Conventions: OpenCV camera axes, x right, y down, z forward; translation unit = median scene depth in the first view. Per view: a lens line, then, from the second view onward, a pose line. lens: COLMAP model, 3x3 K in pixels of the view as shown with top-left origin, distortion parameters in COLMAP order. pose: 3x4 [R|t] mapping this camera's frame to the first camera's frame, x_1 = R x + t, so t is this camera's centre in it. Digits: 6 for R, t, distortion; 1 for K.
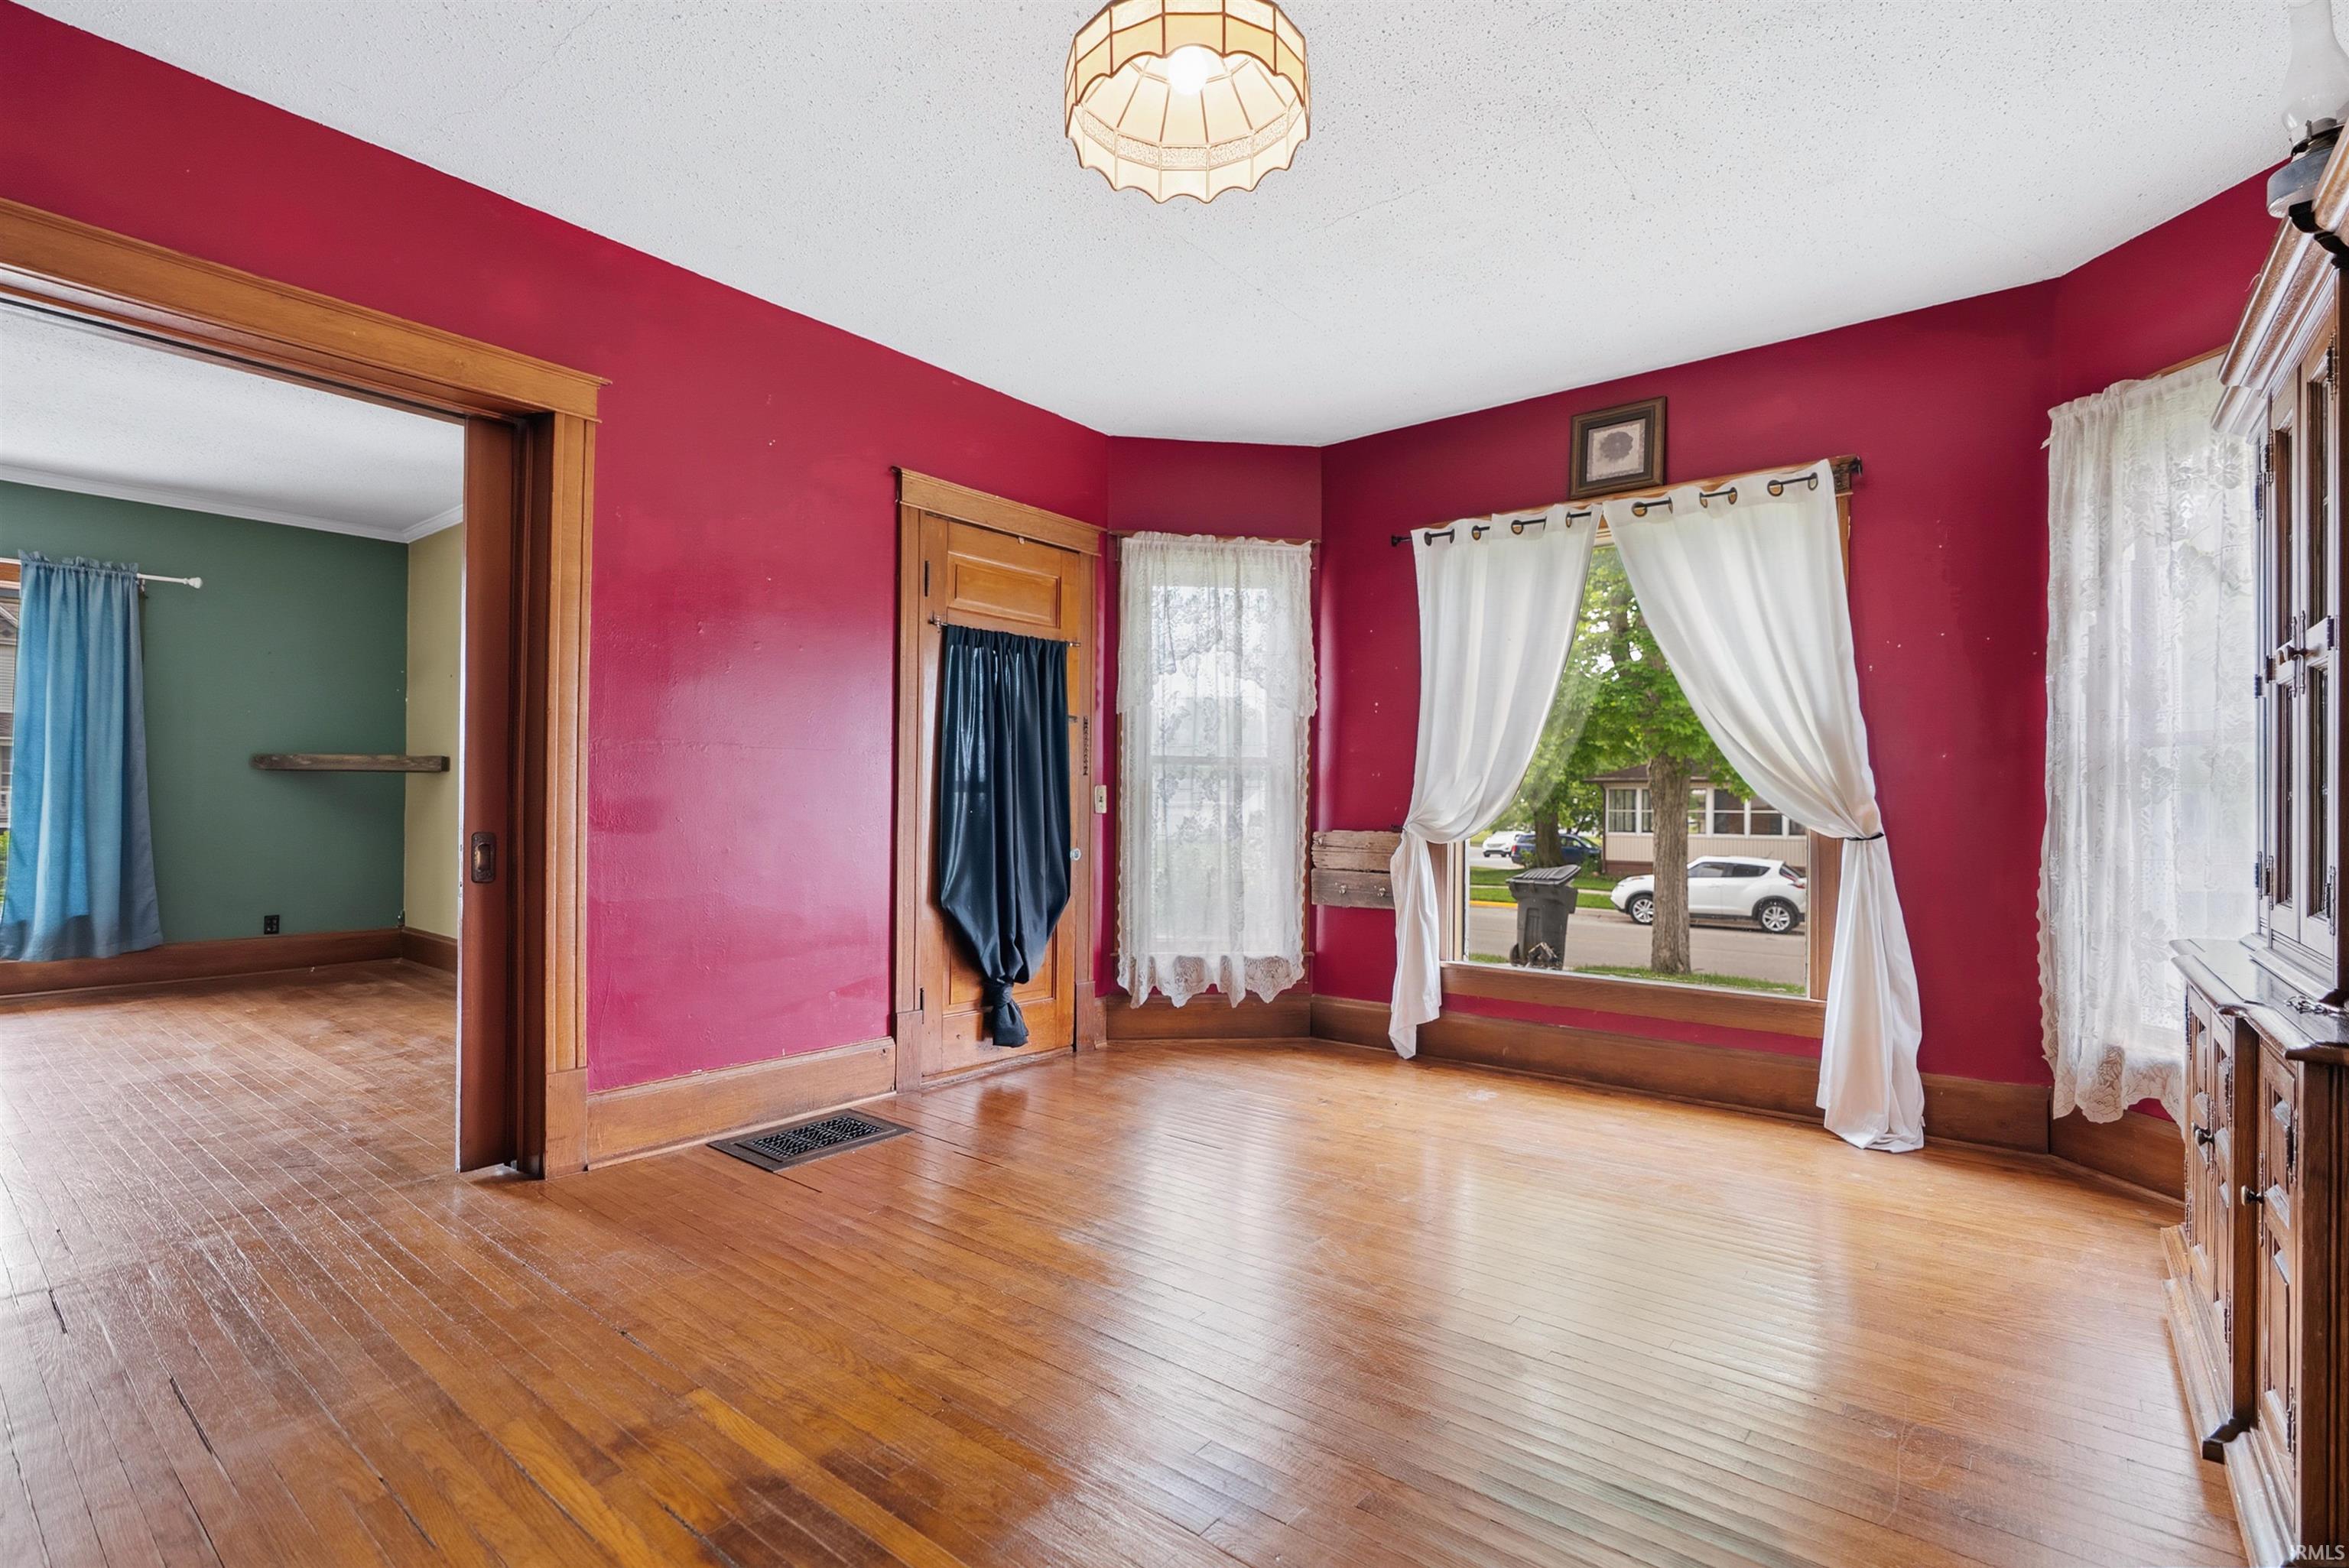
lens RADIAL K [[1088.3, 0, 1181.0], [0, 1088.3, 780.4], [0, 0, 1]] dist [-0.005836, -0.000813]
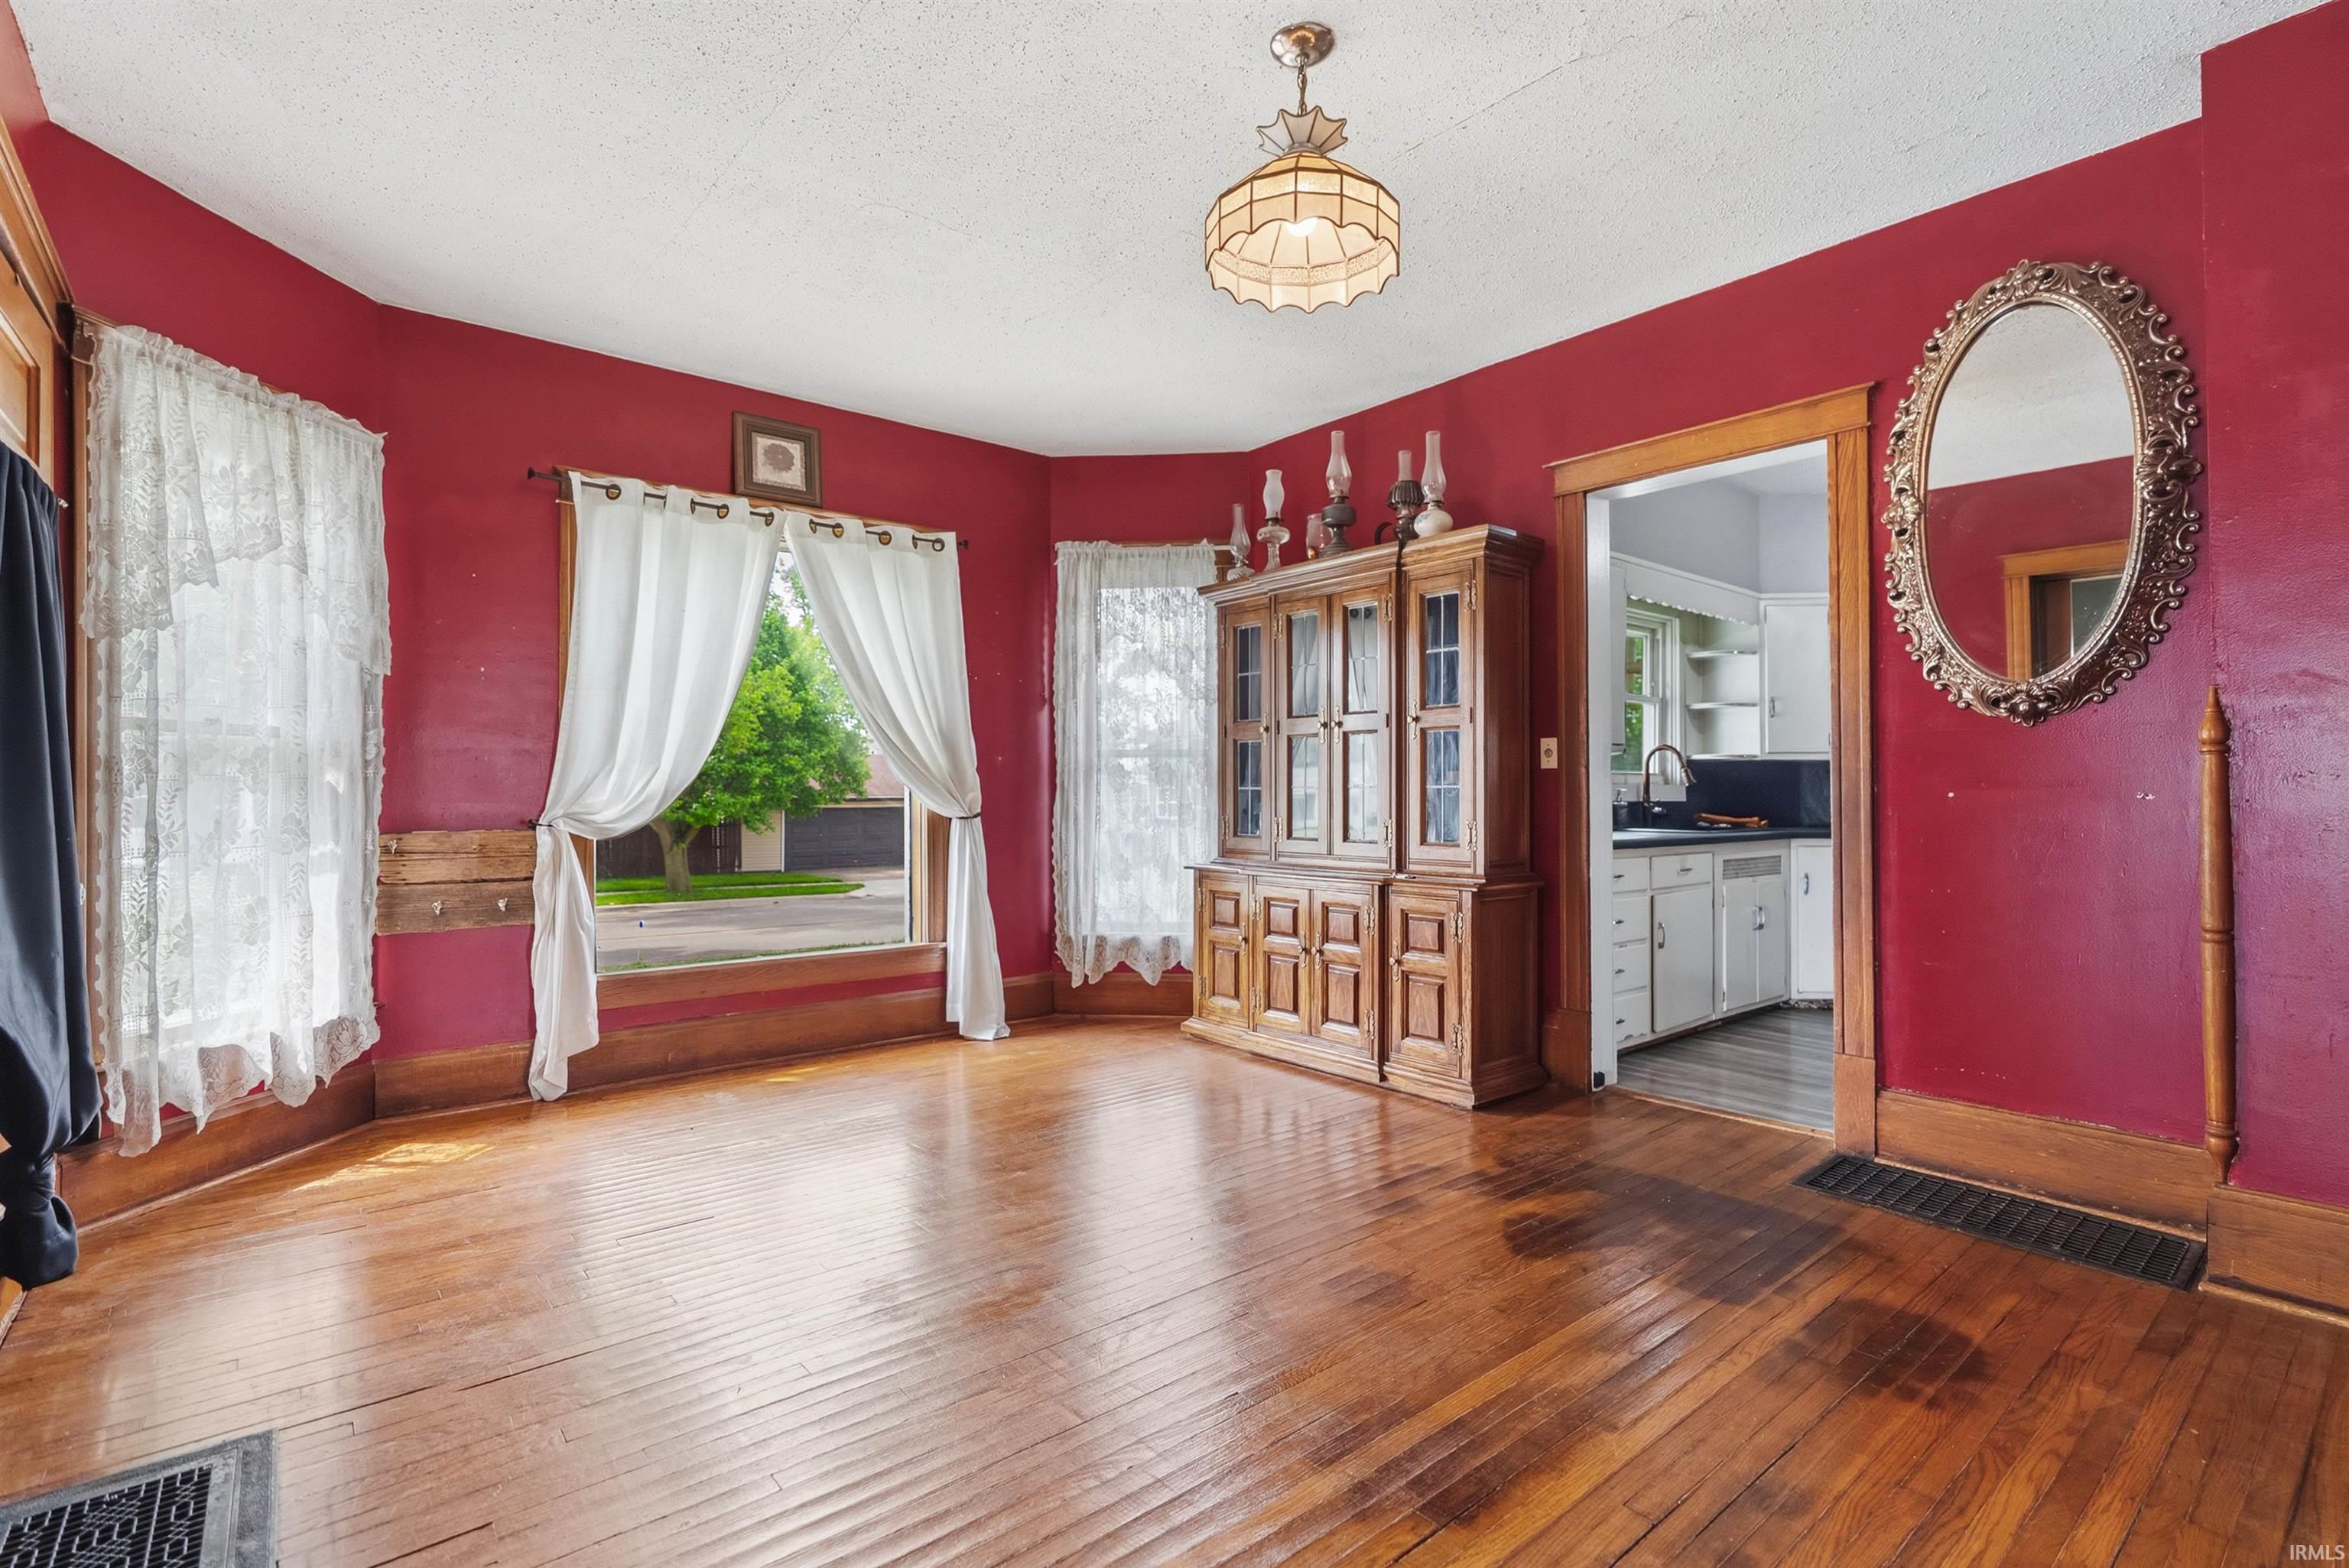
lens RADIAL K [[1088.3, 0, 1181.0], [0, 1088.3, 780.4], [0, 0, 1]] dist [-0.005836, -0.000813]
pose [[0.196261, 0.006803, 0.980528, -0.561209], [-0.013348, 0.999902, -0.004266, 0.007523], [-0.980461, -0.012251, 0.196333, 0.399960]]
